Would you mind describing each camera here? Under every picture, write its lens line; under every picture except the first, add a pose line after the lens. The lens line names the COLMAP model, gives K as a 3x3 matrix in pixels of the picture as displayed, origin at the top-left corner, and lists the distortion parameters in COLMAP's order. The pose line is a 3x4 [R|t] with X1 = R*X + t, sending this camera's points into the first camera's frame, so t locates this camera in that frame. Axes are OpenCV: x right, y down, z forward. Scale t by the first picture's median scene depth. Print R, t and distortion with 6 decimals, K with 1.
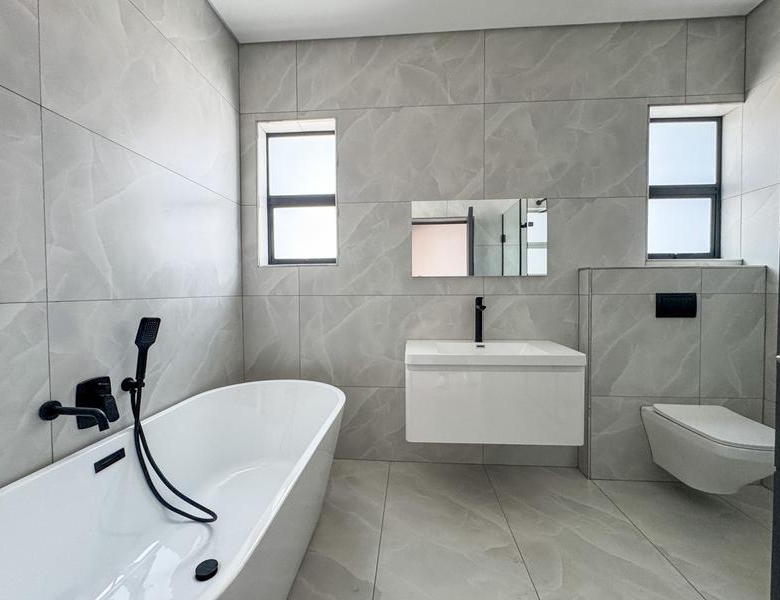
lens RADIAL K [[319.2, 0, 378.7], [0, 319.2, 303.4], [0, 0, 1]] dist [-0.002334, 0.000426]
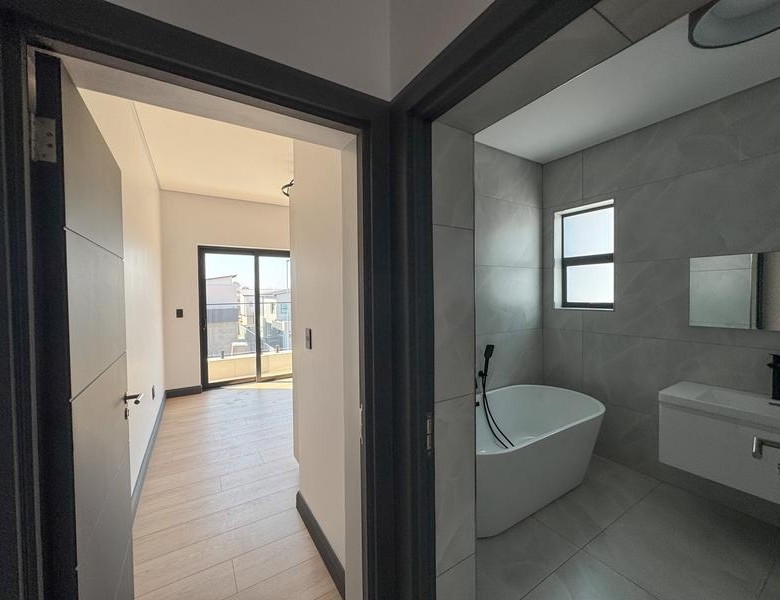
lens RADIAL K [[319.2, 0, 389.1], [0, 319.2, 299.3], [0, 0, 1]] dist [-0.002334, 0.000426]
pose [[0.583669, 0.019533, -0.811757, 0.395485], [-0.006484, 0.999791, 0.019396, -0.191509], [0.811966, -0.006057, 0.583674, -0.508562]]
